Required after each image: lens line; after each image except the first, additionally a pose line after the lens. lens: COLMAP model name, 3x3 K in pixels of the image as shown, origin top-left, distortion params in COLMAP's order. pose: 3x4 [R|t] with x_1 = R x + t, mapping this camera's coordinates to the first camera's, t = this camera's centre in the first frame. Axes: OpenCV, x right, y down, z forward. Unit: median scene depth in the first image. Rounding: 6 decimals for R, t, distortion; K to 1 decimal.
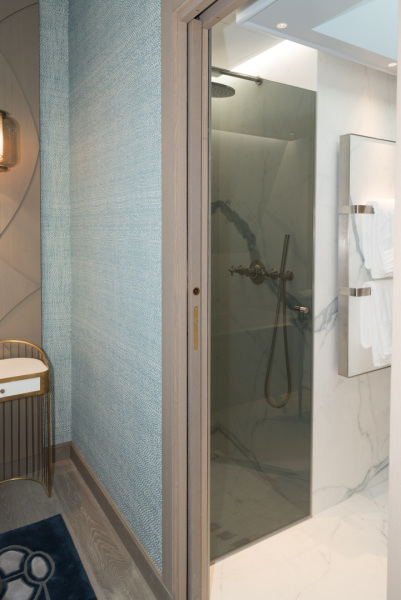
lens RADIAL K [[410.8, 0, 198.7], [0, 410.8, 271.8], [0, 0, 1]] dist [0.001652, 0.002688]
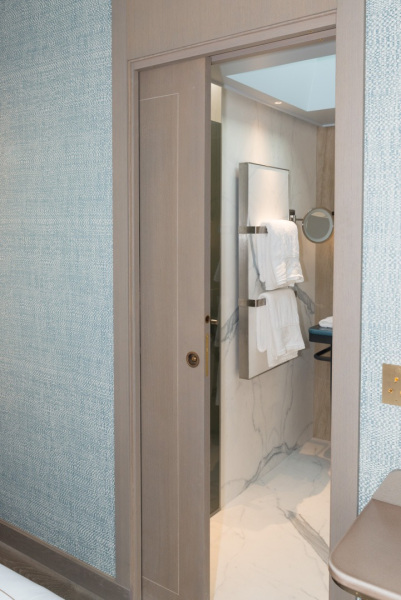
lens RADIAL K [[530.5, 0, 200.5], [0, 530.5, 300.0], [0, 0, 1]] dist [-0.012880, -0.010933]
pose [[0.916493, -0.052979, 0.396527, -0.322839], [0.034506, 0.997967, 0.053582, -0.040948], [-0.398559, -0.035425, 0.916458, -0.267508]]
